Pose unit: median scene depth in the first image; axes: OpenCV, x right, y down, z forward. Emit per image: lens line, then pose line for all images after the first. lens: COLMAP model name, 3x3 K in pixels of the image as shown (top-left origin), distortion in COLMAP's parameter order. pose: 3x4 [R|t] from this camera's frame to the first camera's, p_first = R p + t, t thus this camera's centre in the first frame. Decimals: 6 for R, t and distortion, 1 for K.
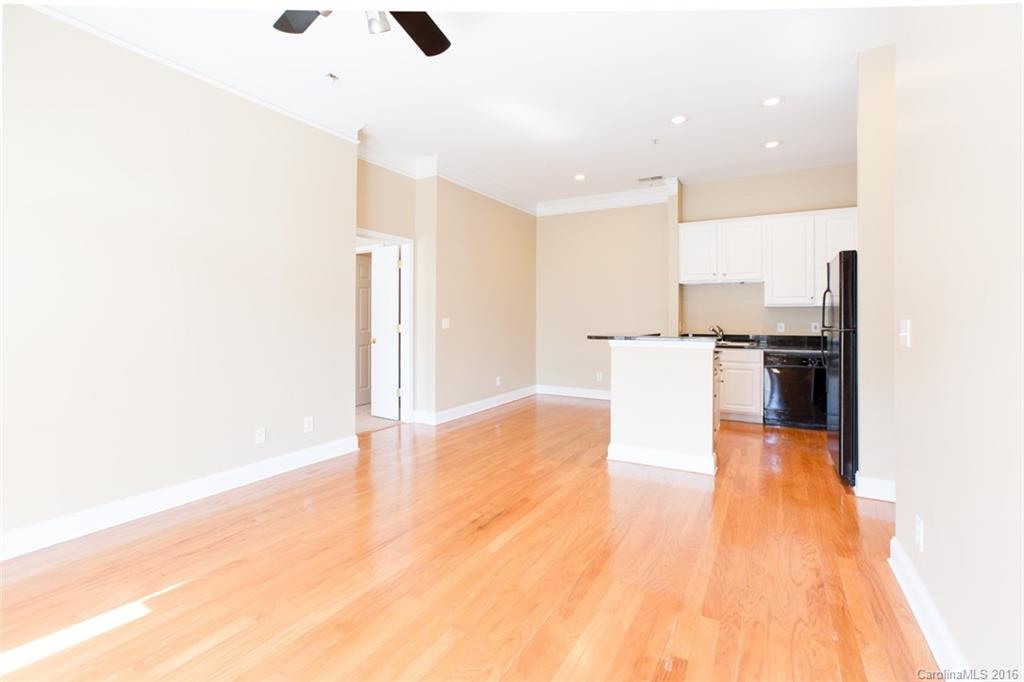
lens RADIAL K [[477.3, 0, 517.2], [0, 477.3, 316.7], [0, 0, 1]] dist [-0.024503, 0.001846]
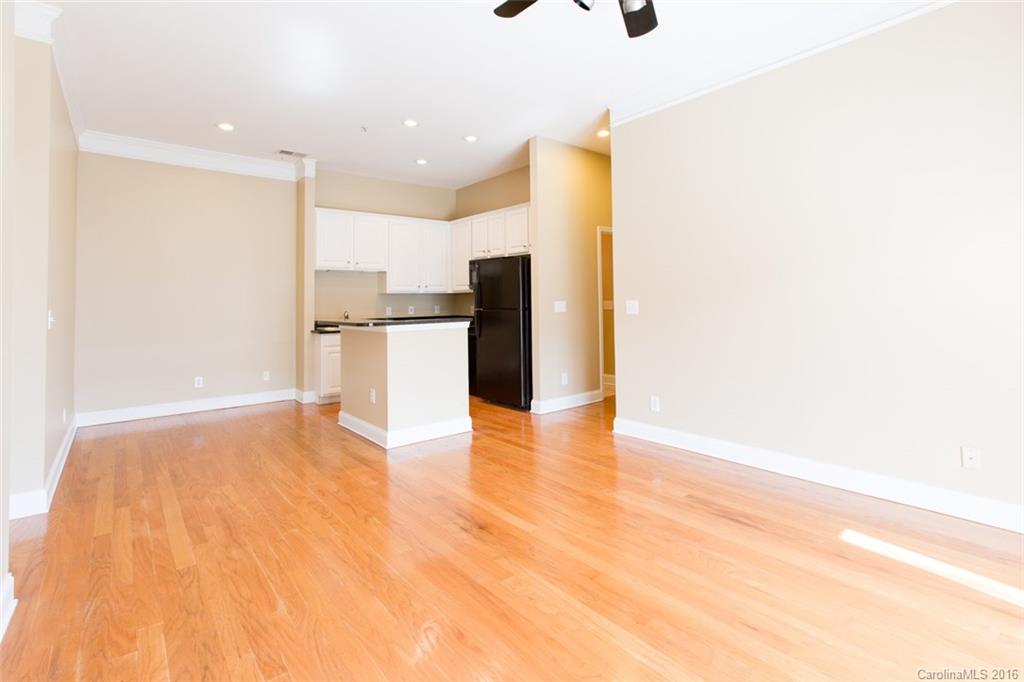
lens RADIAL K [[477.3, 0, 521.9], [0, 477.3, 289.6], [0, 0, 1]] dist [-0.024503, 0.001846]
pose [[0.328286, 0.015711, 0.944448, -0.634341], [0.014519, 0.999660, -0.021676, 0.000091], [-0.944467, 0.020828, 0.327946, 0.417079]]
